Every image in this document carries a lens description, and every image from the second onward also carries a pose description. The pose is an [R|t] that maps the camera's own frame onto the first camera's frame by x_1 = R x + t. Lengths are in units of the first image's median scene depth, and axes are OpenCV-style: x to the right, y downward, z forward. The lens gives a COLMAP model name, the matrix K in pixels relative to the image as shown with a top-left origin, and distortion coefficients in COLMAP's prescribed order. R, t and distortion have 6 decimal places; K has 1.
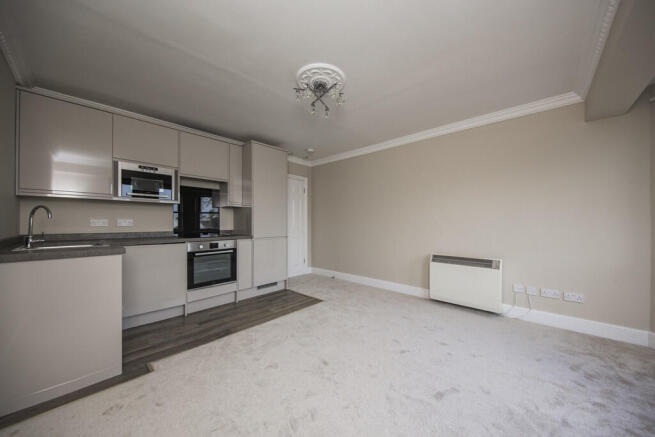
lens RADIAL K [[231.2, 0, 327.5], [0, 231.2, 218.5], [0, 0, 1]] dist [0.000138, -0.000013]
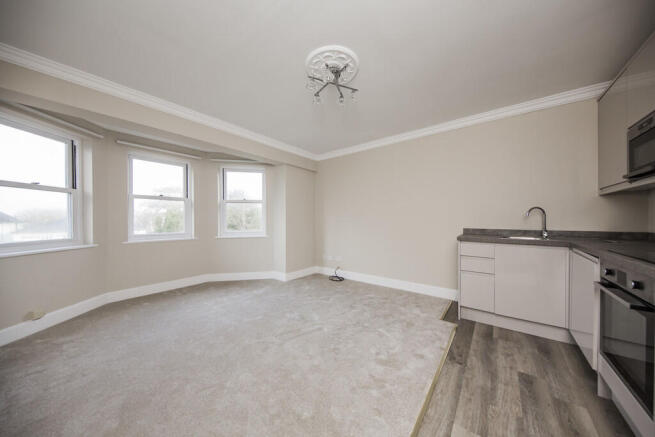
lens RADIAL K [[215.5, 0, 334.7], [0, 215.5, 220.8], [0, 0, 1]] dist [-0.000117, -0.000078]
pose [[-0.996247, 0.002833, -0.086514, 0.024096], [0.003993, 0.999904, -0.013233, 0.025699], [0.086469, -0.013529, -0.996163, 1.320622]]
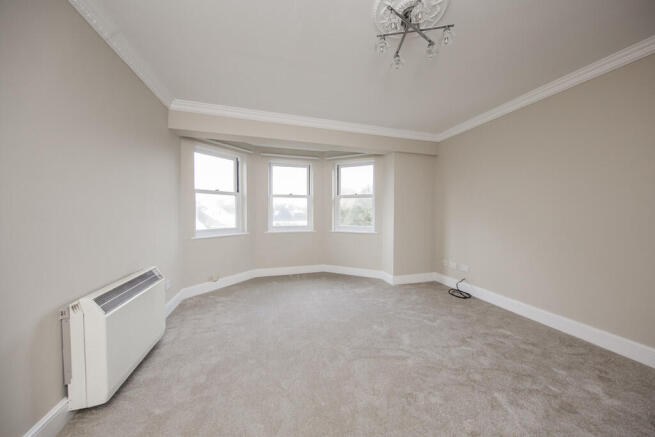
lens RADIAL K [[225.3, 0, 337.0], [0, 225.3, 216.0], [0, 0, 1]] dist [0.010645, -0.006535]
pose [[-0.865665, -0.008953, 0.500544, -0.128671], [-0.011295, 0.999935, -0.001649, 0.011071], [-0.500496, -0.007081, -0.865710, 1.193215]]
